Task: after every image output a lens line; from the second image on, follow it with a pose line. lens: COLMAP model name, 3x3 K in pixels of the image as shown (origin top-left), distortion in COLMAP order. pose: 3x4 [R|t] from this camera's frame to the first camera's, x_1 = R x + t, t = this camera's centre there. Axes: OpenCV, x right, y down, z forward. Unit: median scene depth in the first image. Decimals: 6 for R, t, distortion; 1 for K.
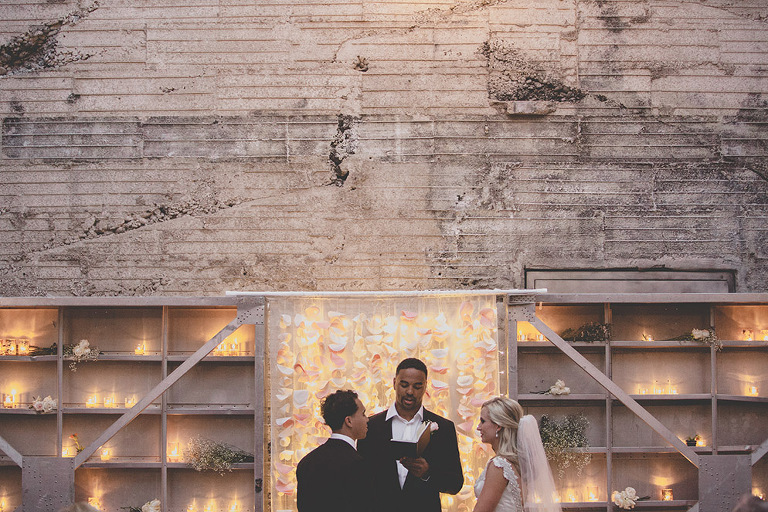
lens RADIAL K [[1549.9, 0, 384.0], [0, 1549.9, 256.0], [0, 0, 1]] dist [-0.005676, -0.108627]
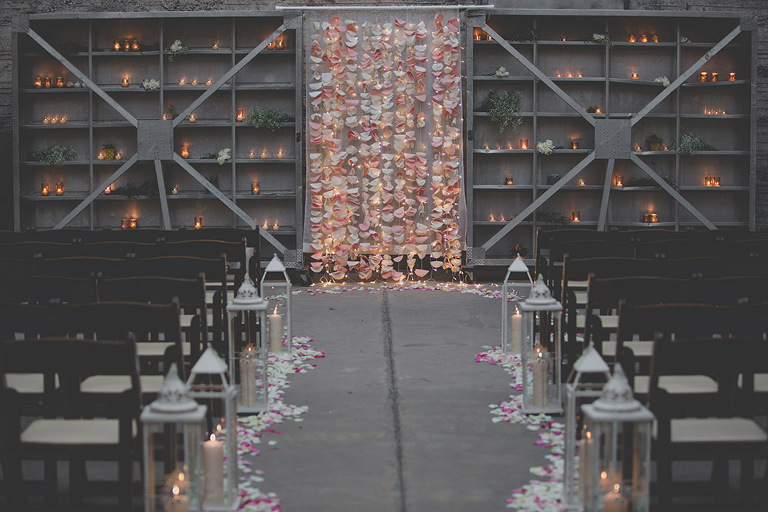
lens RADIAL K [[1532.1, 0, 384.0], [0, 1532.1, 256.0], [0, 0, 1]] dist [-0.246108, 0.009130]
pose [[0.999971, 0.003081, -0.007002, 0.011456], [-0.001744, 0.983029, 0.183444, -0.008834], [0.007449, -0.183427, 0.983005, -0.451990]]
